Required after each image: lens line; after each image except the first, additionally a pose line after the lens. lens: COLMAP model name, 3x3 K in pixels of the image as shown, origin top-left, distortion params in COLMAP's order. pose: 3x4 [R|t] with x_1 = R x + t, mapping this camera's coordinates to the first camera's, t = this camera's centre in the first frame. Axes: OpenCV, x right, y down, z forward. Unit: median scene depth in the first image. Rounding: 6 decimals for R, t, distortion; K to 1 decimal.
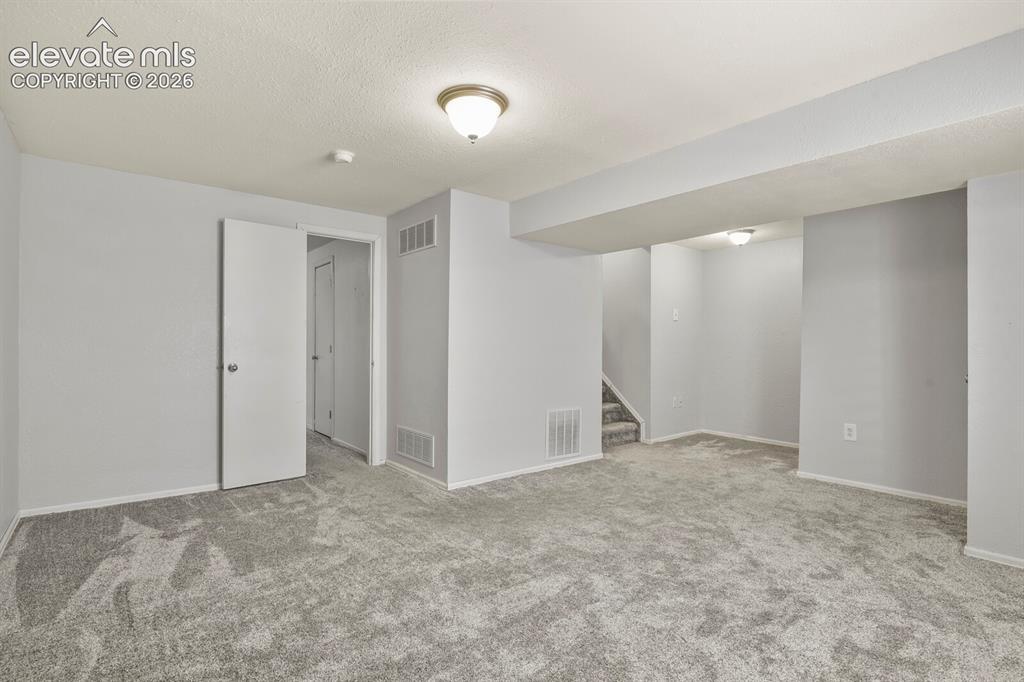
lens RADIAL K [[499.3, 0, 513.0], [0, 499.3, 341.8], [0, 0, 1]] dist [-0.000667, -0.004969]
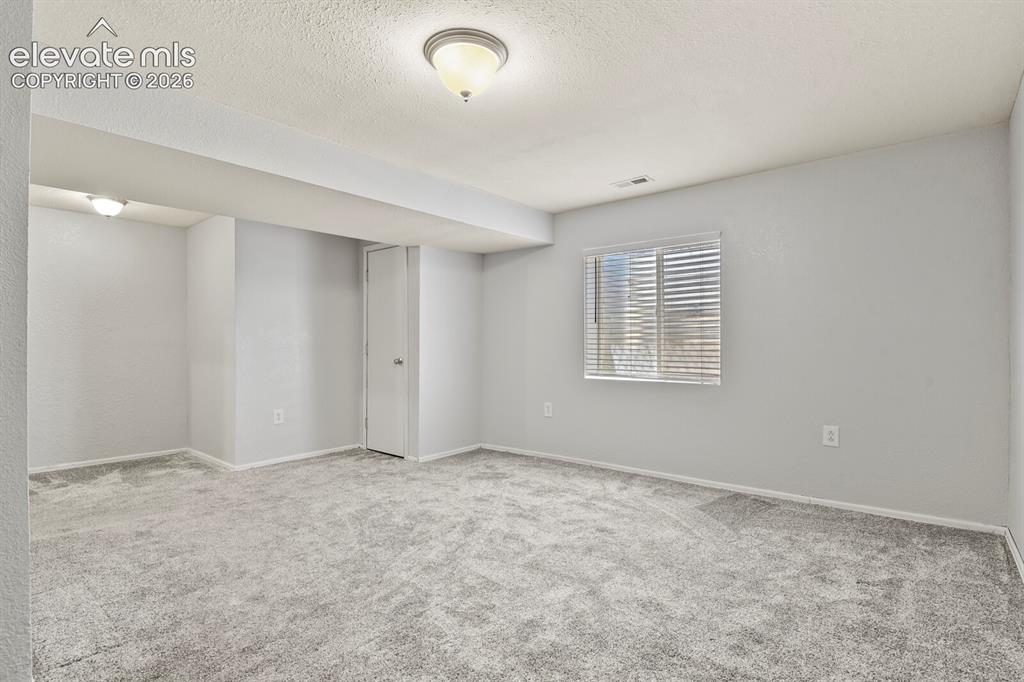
lens RADIAL K [[499.3, 0, 512.6], [0, 499.3, 344.1], [0, 0, 1]] dist [-0.000667, -0.004969]
pose [[-0.210681, -0.001091, 0.977554, -0.682833], [-0.005420, 0.999985, -0.000053, 0.009141], [-0.977540, -0.005309, -0.210684, 0.822504]]
